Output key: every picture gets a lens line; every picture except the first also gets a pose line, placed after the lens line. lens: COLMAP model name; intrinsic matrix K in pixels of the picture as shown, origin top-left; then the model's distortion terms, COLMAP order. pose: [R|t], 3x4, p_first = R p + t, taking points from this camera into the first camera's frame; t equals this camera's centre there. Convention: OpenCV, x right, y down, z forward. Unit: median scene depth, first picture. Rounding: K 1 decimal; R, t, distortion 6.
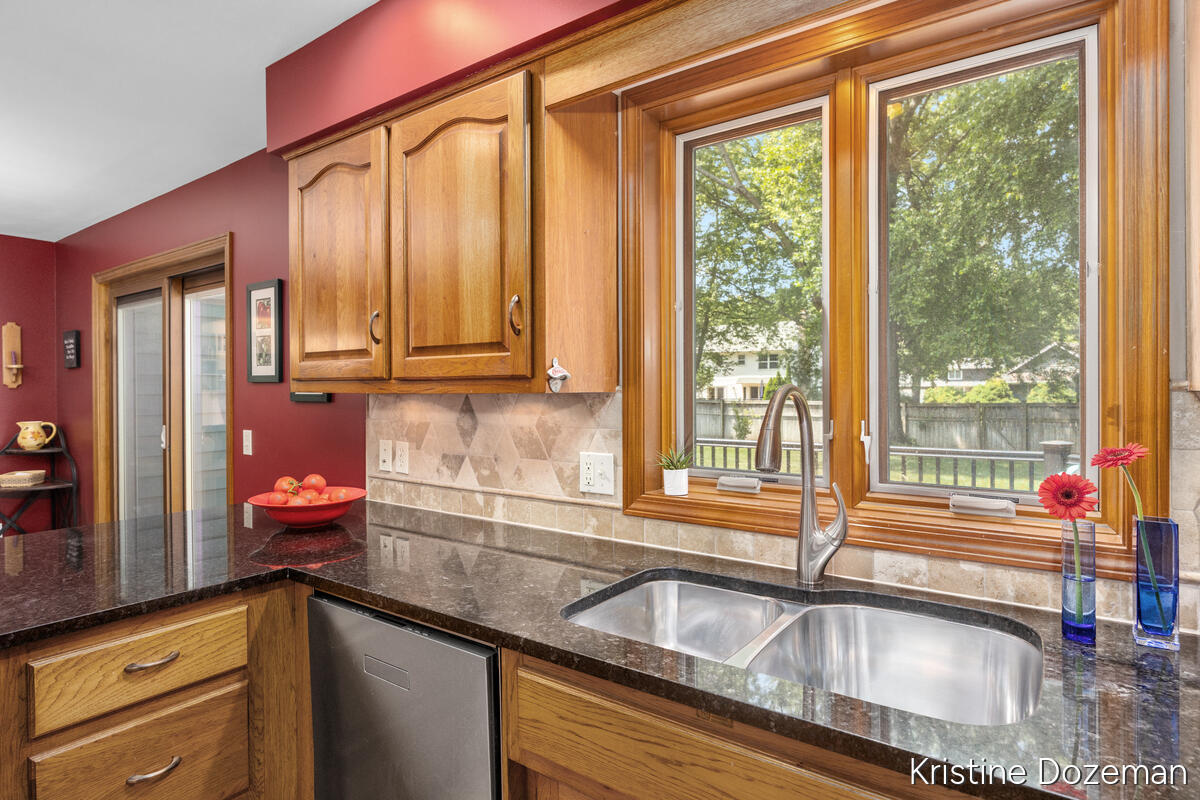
lens RADIAL K [[635.6, 0, 601.4], [0, 635.6, 397.6], [0, 0, 1]] dist [-0.000399, -0.000253]
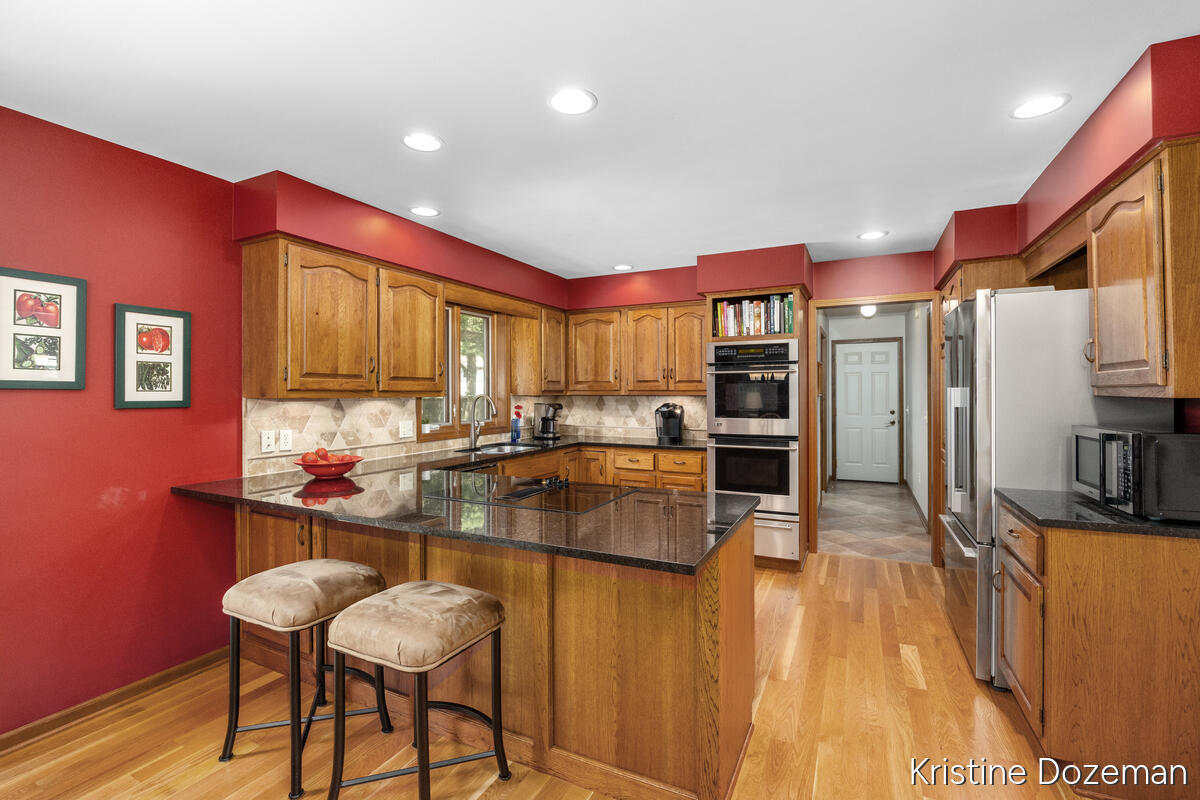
lens RADIAL K [[534.7, 0, 602.0], [0, 534.7, 396.0], [0, 0, 1]] dist [-0.010326, 0.000878]
pose [[-0.168383, -0.004335, 0.985712, -2.051557], [0.011774, 0.999910, 0.006409, -0.014565], [-0.985651, 0.012685, -0.168316, 0.551729]]
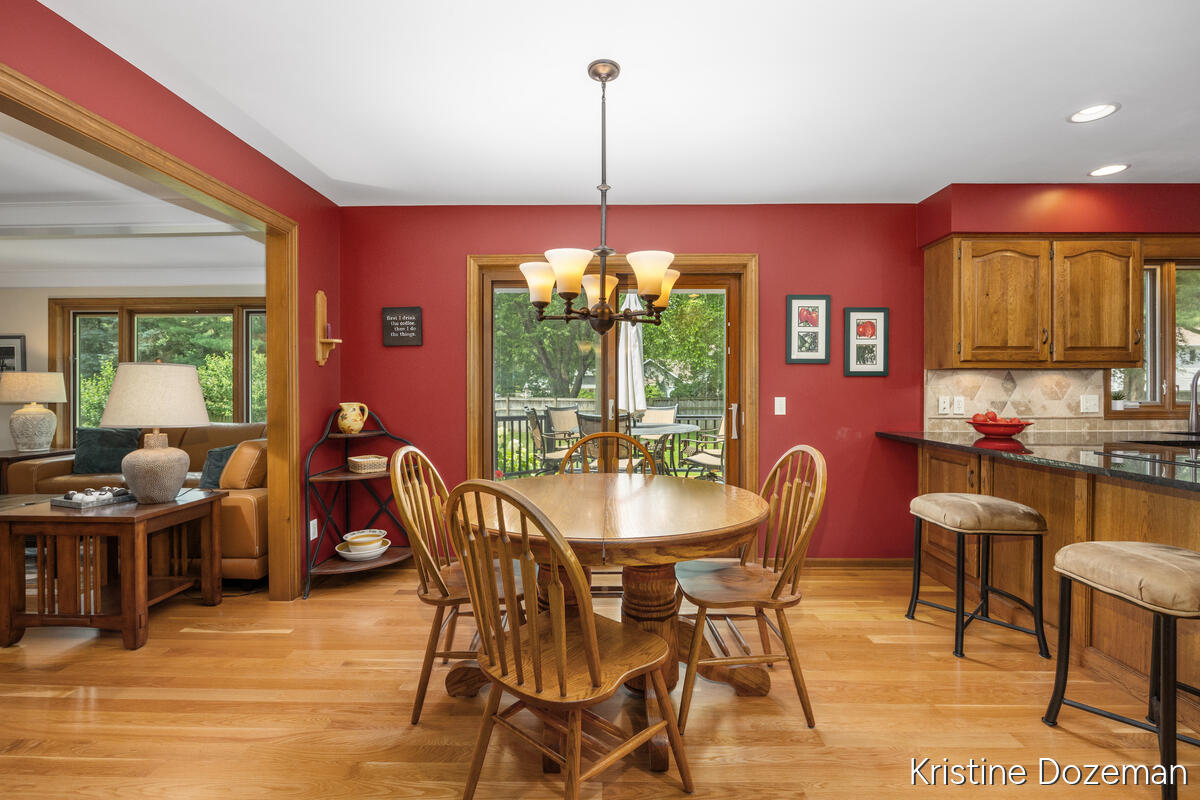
lens RADIAL K [[543.7, 0, 598.8], [0, 543.7, 396.9], [0, 0, 1]] dist [-0.018799, 0.000925]
pose [[0.821386, -0.005165, 0.570350, -2.458870], [0.006716, 0.999977, -0.000615, 0.076391], [-0.570333, 0.004335, 0.821402, 0.376903]]
